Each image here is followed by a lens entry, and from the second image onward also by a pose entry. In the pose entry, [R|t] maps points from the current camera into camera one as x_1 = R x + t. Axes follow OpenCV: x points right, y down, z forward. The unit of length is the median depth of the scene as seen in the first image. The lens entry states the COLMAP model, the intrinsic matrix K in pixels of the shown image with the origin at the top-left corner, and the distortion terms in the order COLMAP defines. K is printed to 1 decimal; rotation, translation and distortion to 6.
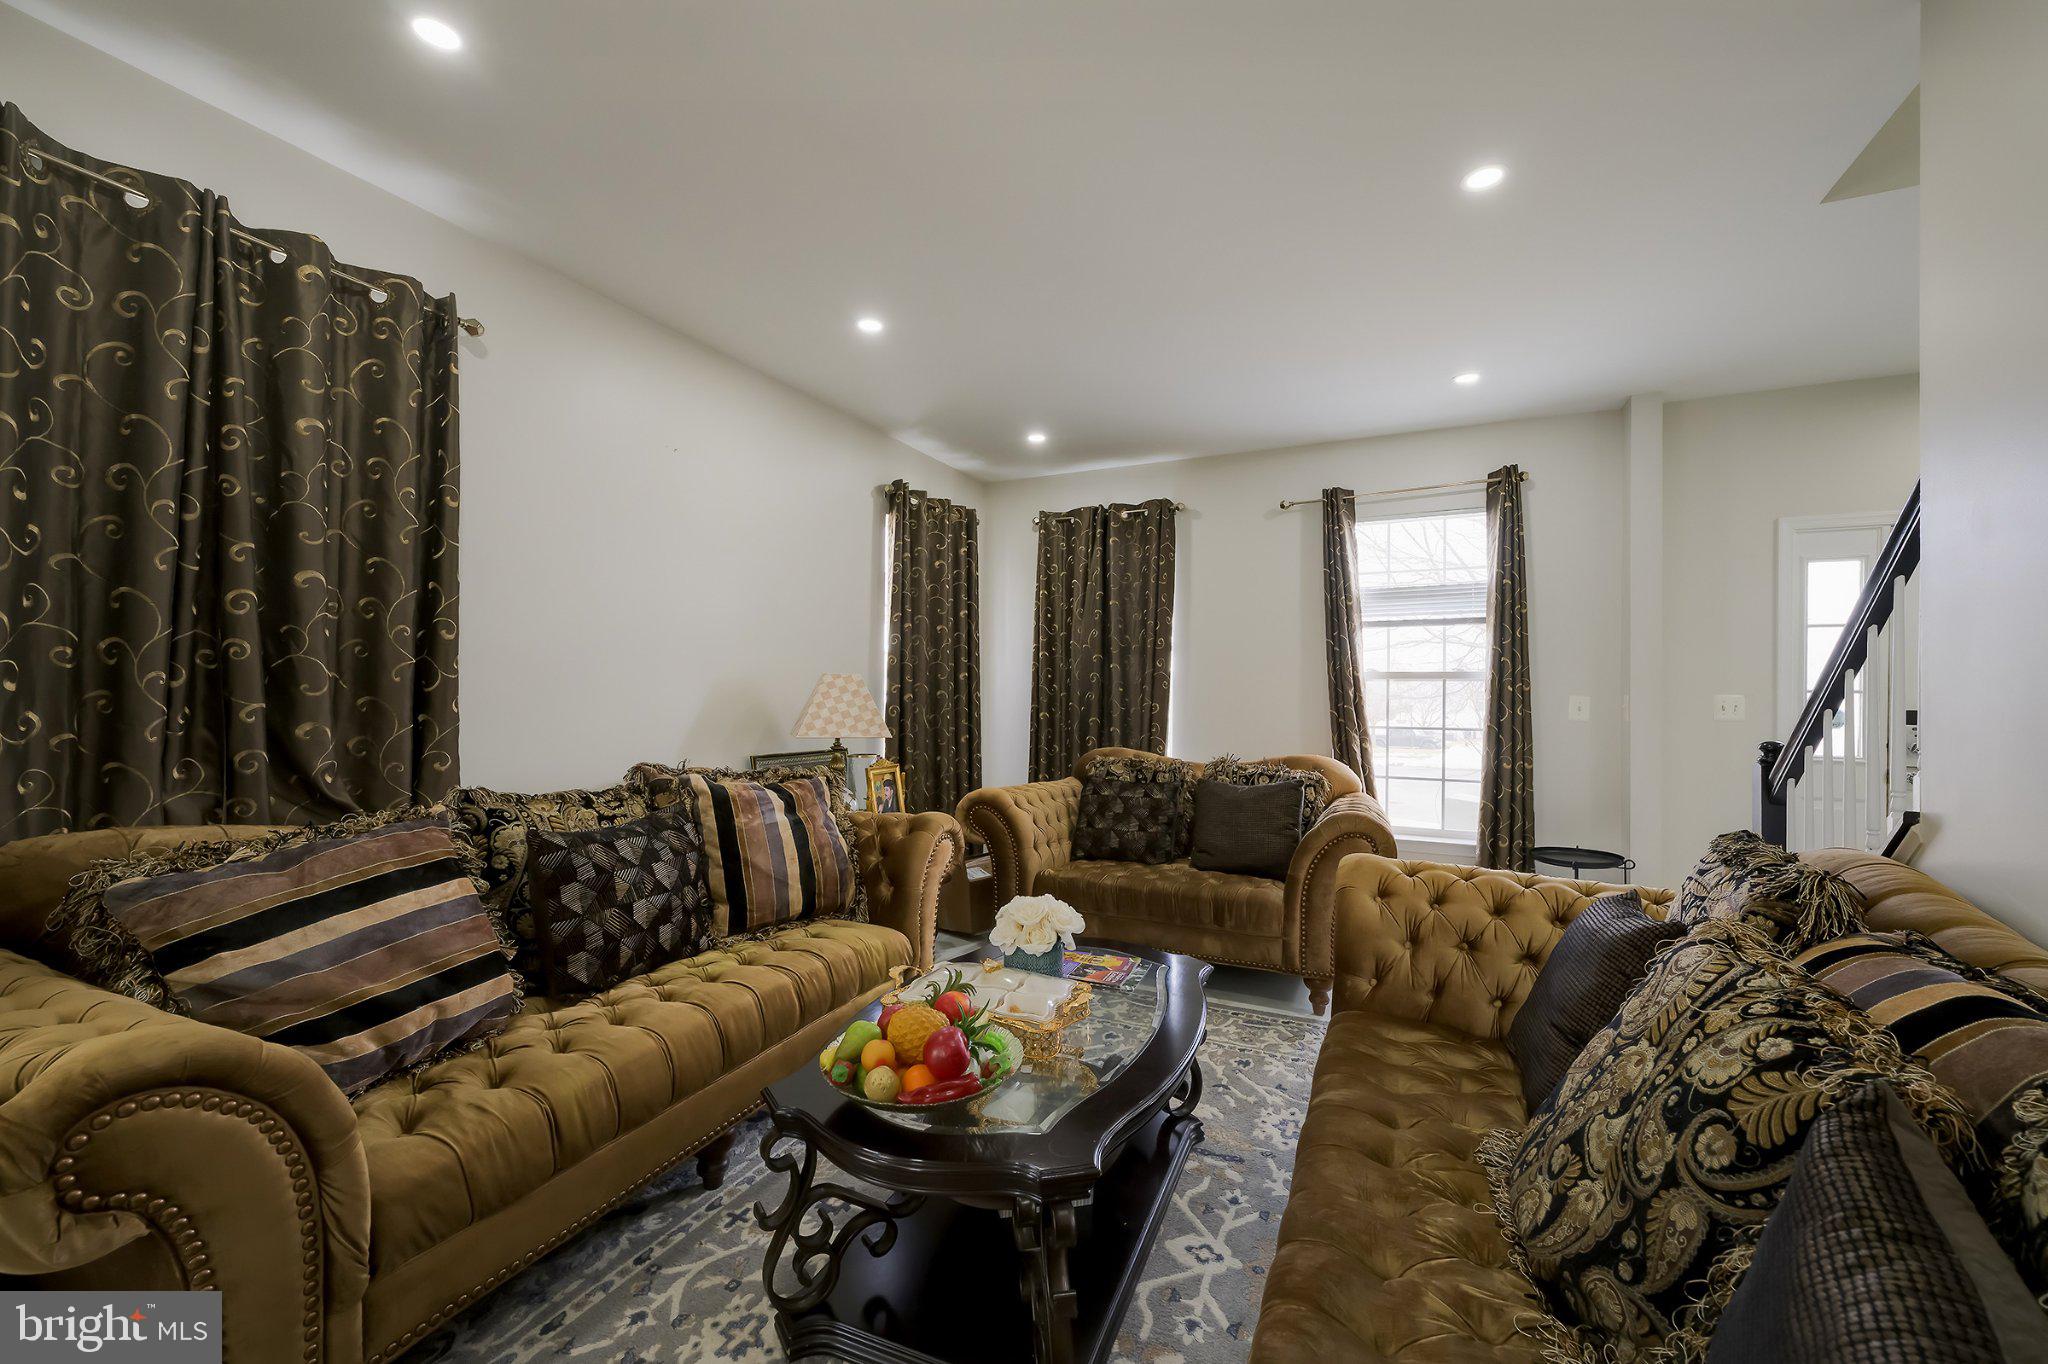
lens RADIAL K [[807.9, 0, 1034.3], [0, 807.9, 689.2], [0, 0, 1]] dist [-0.007755, 0.000957]
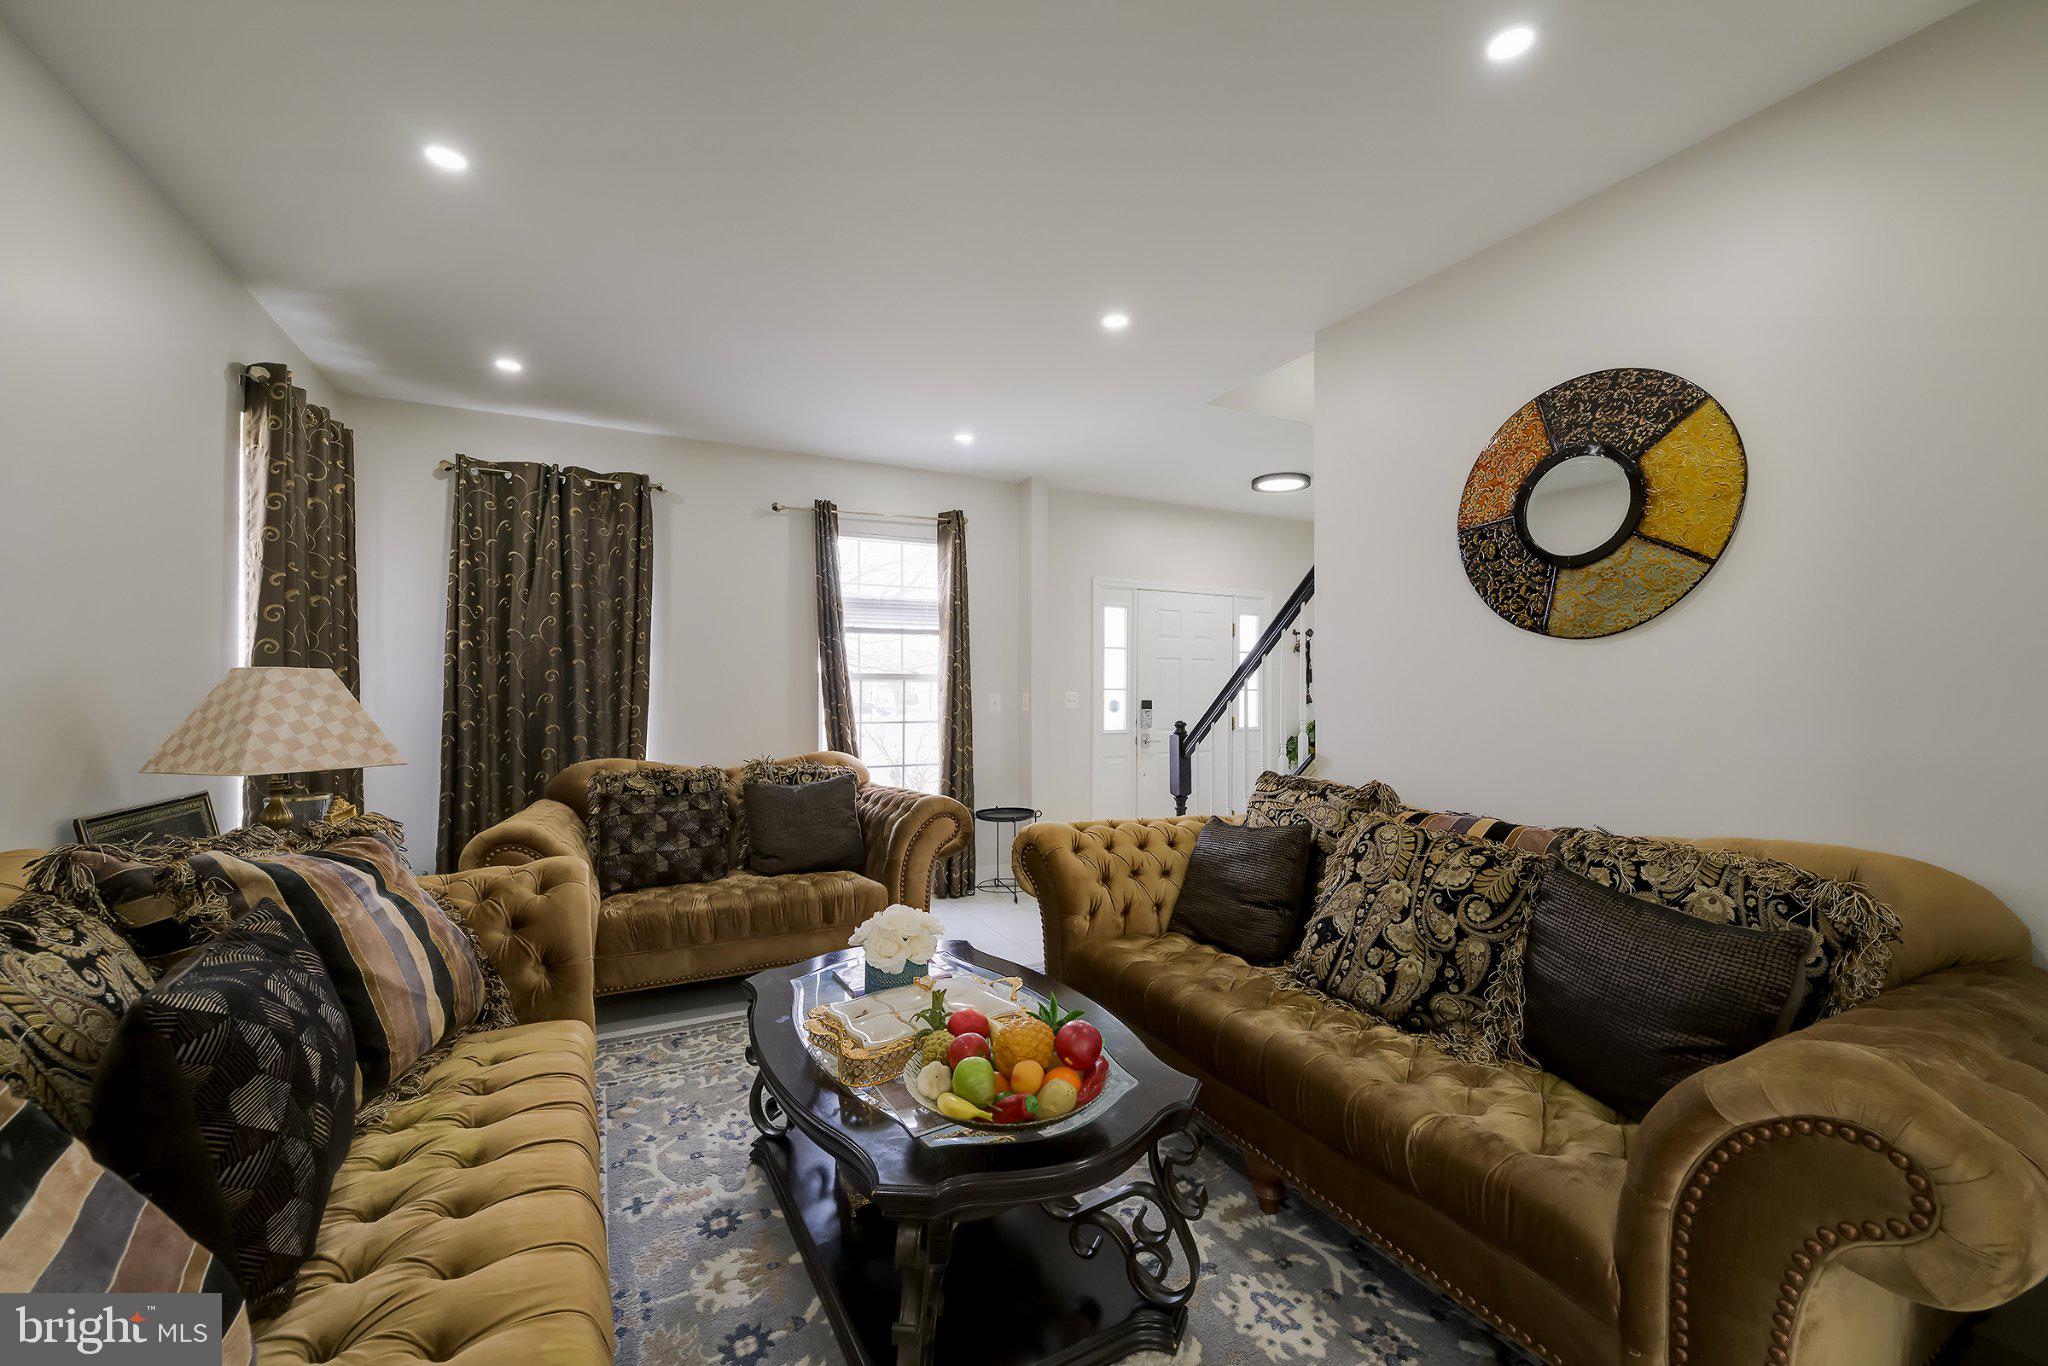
lens RADIAL K [[807.9, 0, 1034.2], [0, 807.9, 688.2], [0, 0, 1]] dist [-0.007755, 0.000957]
pose [[0.600804, -0.003485, 0.799389, -0.328451], [0.001469, 0.999994, 0.003255, -0.004177], [-0.799395, -0.000781, 0.600805, 0.143245]]
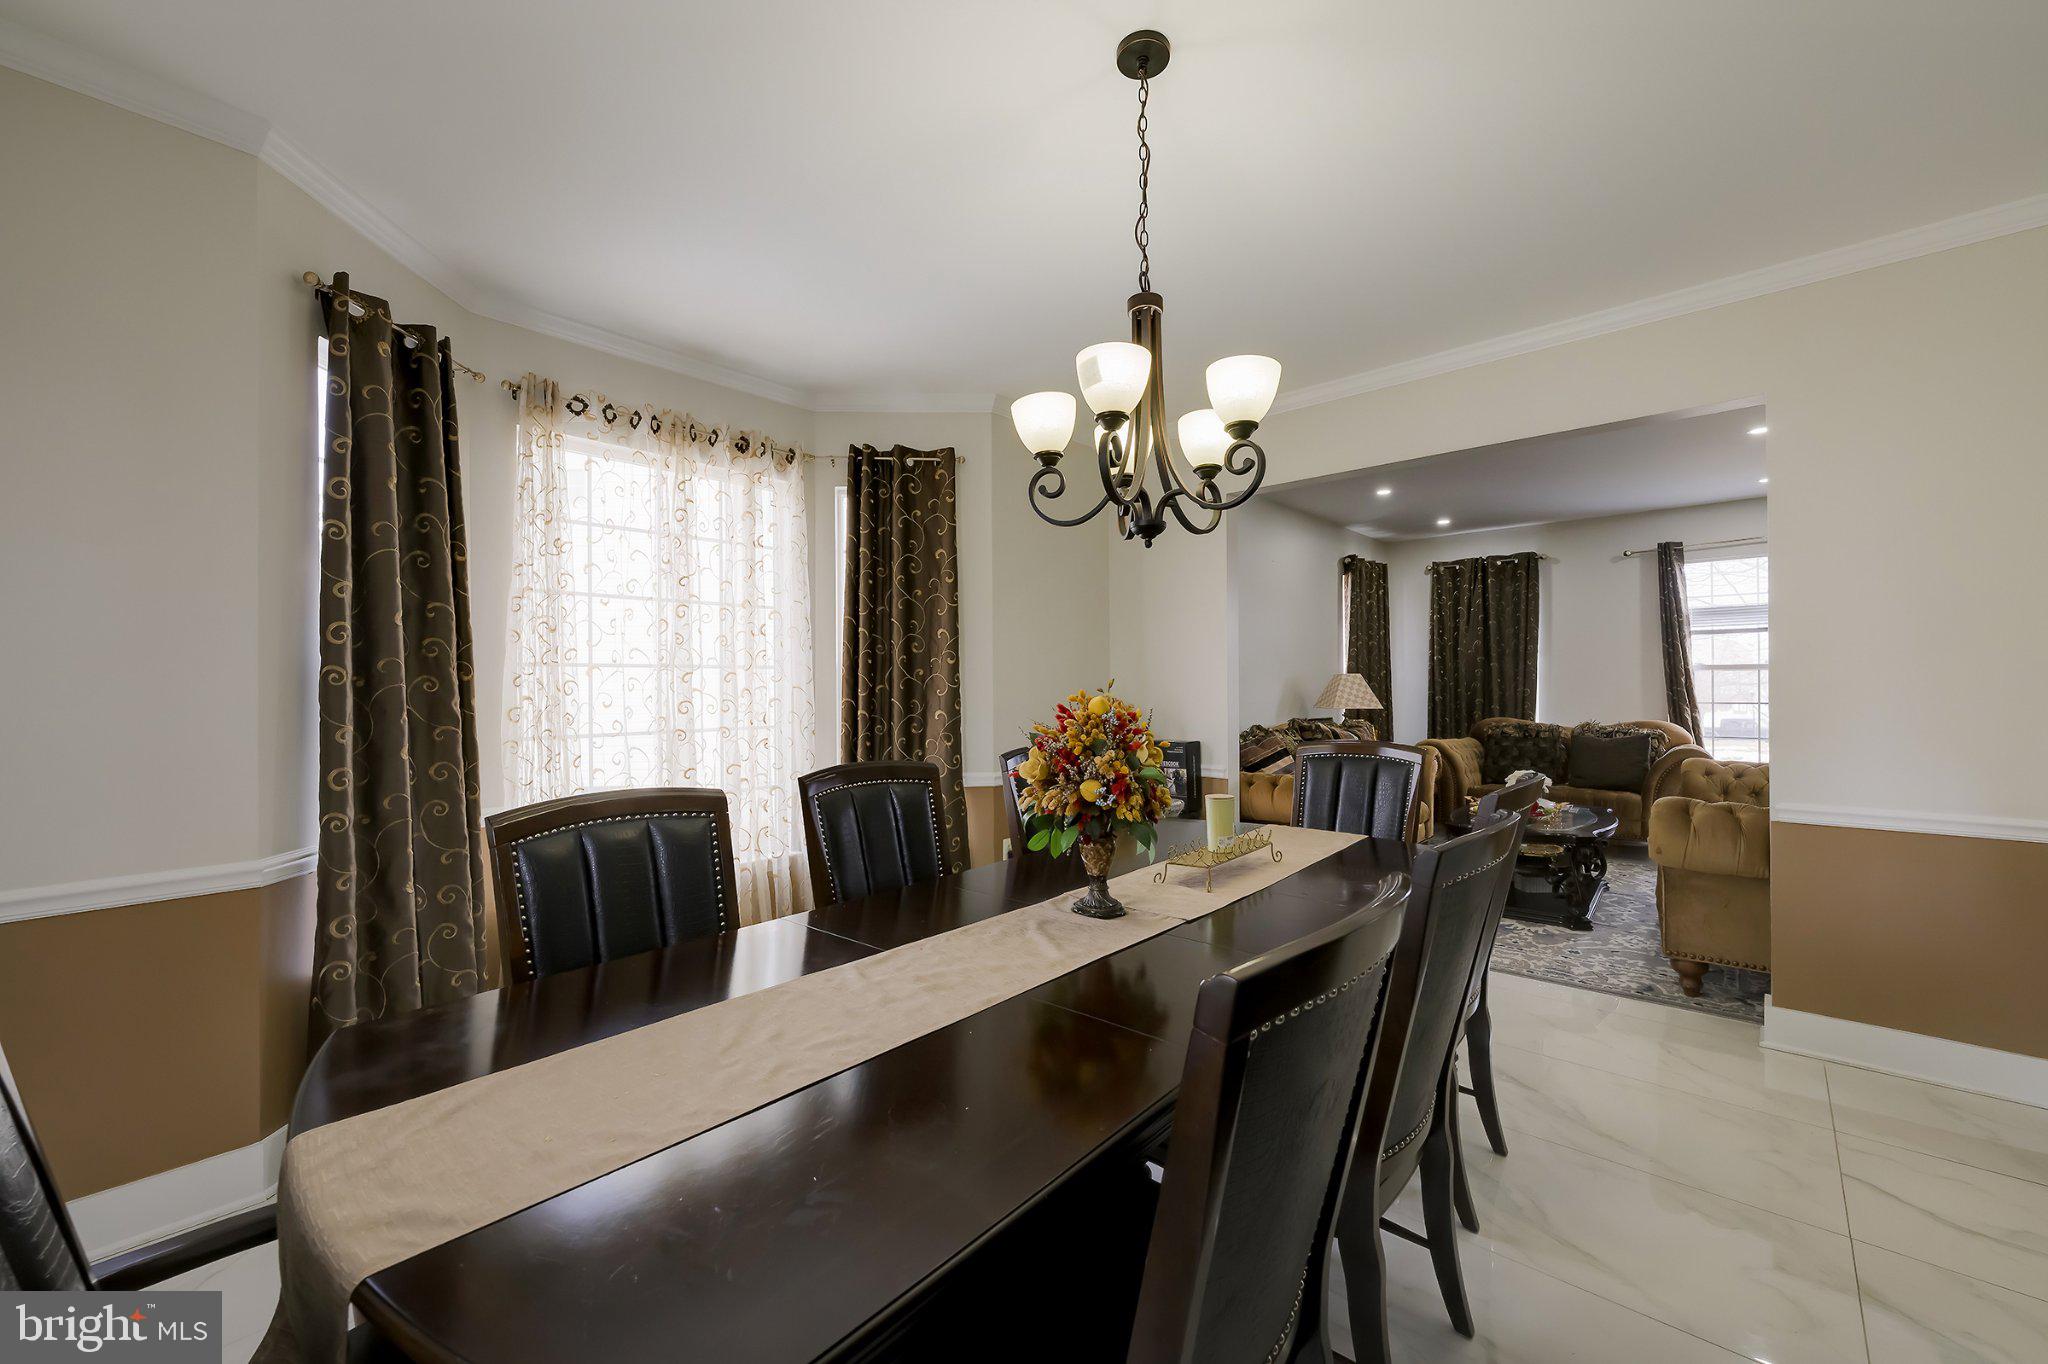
lens RADIAL K [[807.9, 0, 1023.3], [0, 807.9, 683.8], [0, 0, 1]] dist [-0.007755, 0.000957]
pose [[0.954218, -0.015895, -0.298688, -0.333915], [0.015821, 0.999871, -0.002667, -0.002992], [0.298692, -0.002181, 0.954347, -0.798948]]
